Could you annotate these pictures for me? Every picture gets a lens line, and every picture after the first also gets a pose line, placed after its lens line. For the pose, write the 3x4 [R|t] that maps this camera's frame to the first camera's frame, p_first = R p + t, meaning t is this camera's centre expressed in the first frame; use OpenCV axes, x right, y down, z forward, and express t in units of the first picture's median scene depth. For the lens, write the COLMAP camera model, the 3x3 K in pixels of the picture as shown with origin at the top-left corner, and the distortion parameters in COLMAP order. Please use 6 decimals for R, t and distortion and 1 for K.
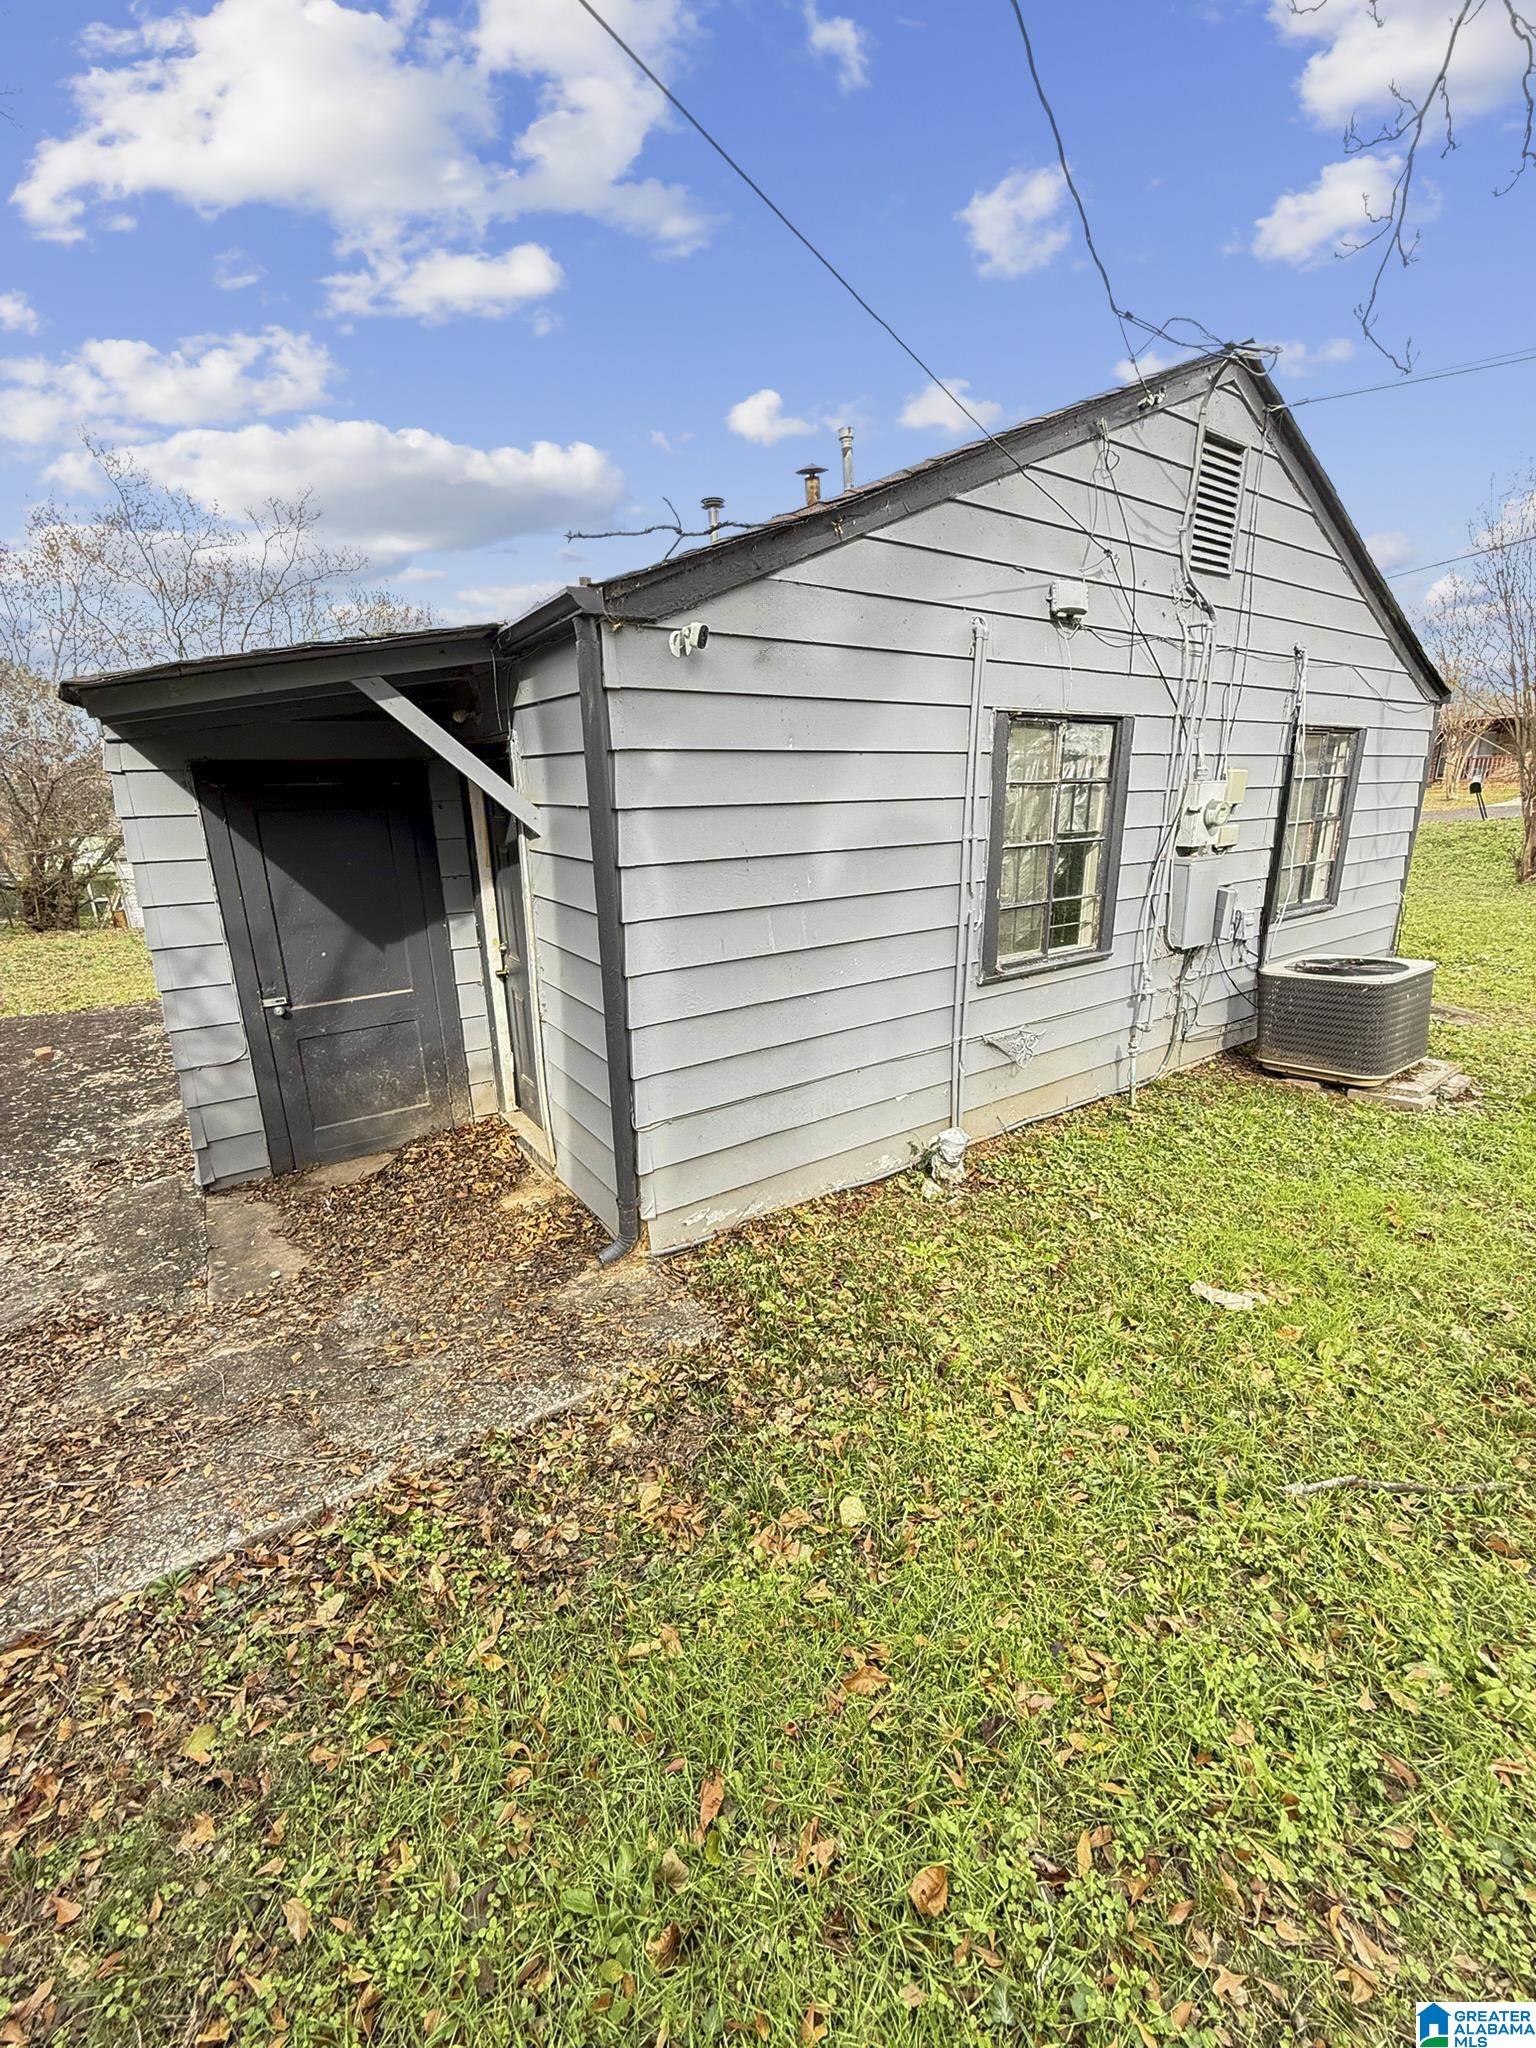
lens RADIAL K [[835.9, 0, 775.8], [0, 835.9, 985.9], [0, 0, 1]] dist [-0.000656, 0.000003]
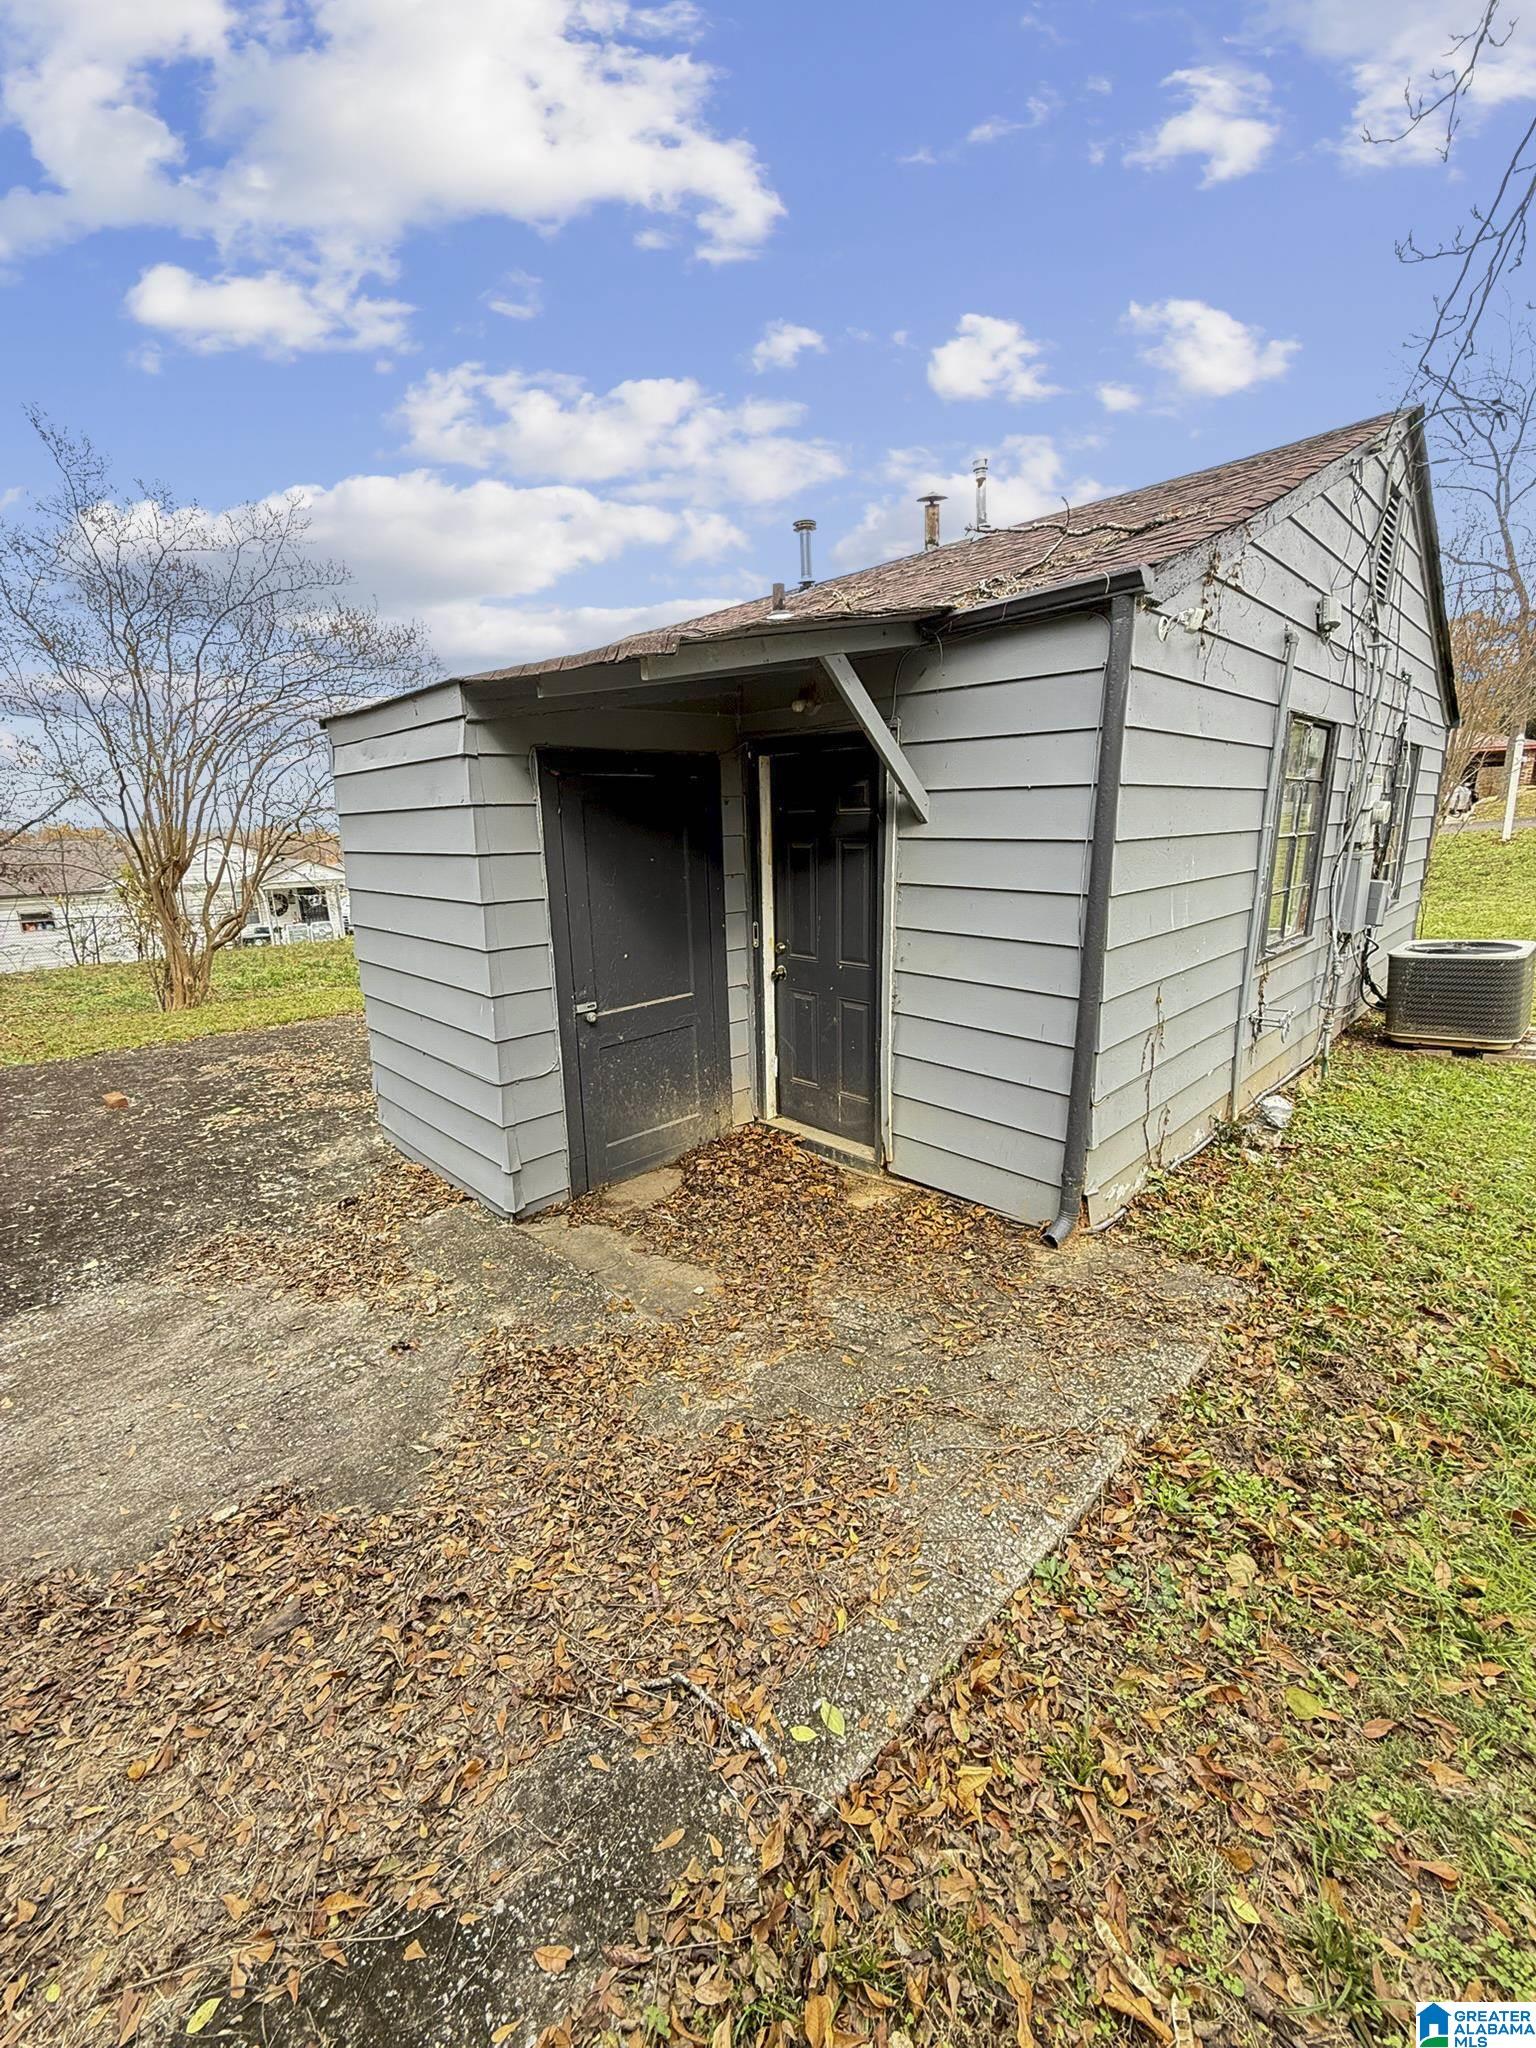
lens RADIAL K [[833.4, 0, 771.6], [0, 833.4, 983.7], [0, 0, 1]] dist [0.000189, 0.000350]
pose [[0.984568, -0.035561, 0.171349, -0.492972], [0.042974, 0.998285, -0.039748, 0.034265], [-0.169641, 0.046498, 0.984408, 0.044398]]
